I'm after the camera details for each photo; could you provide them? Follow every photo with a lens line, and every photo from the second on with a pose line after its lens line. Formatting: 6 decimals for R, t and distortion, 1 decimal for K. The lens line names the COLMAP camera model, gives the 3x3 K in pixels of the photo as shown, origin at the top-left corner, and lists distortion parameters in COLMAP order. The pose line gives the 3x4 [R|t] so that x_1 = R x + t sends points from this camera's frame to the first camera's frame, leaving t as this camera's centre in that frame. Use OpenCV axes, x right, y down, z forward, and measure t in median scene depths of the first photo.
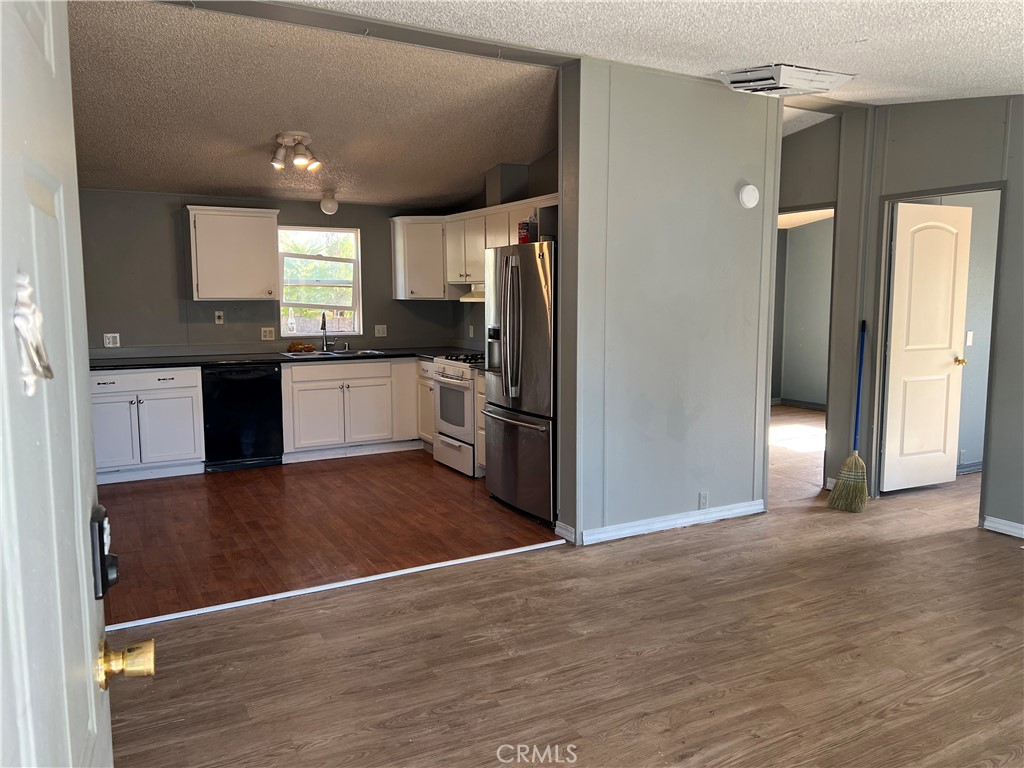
lens RADIAL K [[773.3, 0, 533.4], [0, 773.3, 380.7], [0, 0, 1]] dist [0.069295, -0.083597]
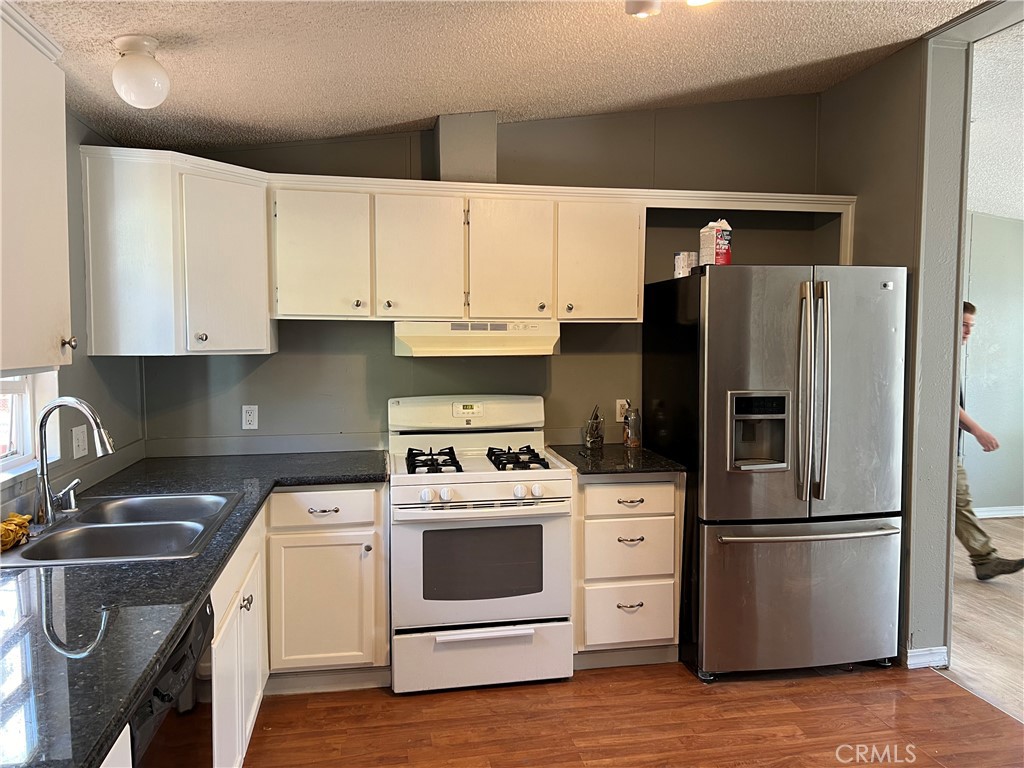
lens RADIAL K [[773.3, 0, 514.9], [0, 773.3, 379.8], [0, 0, 1]] dist [0.069295, -0.083597]
pose [[0.324394, -0.054672, 0.944341, -0.560955], [0.107694, 0.993972, 0.020551, -0.091893], [-0.939772, 0.095033, 0.328326, 0.788290]]
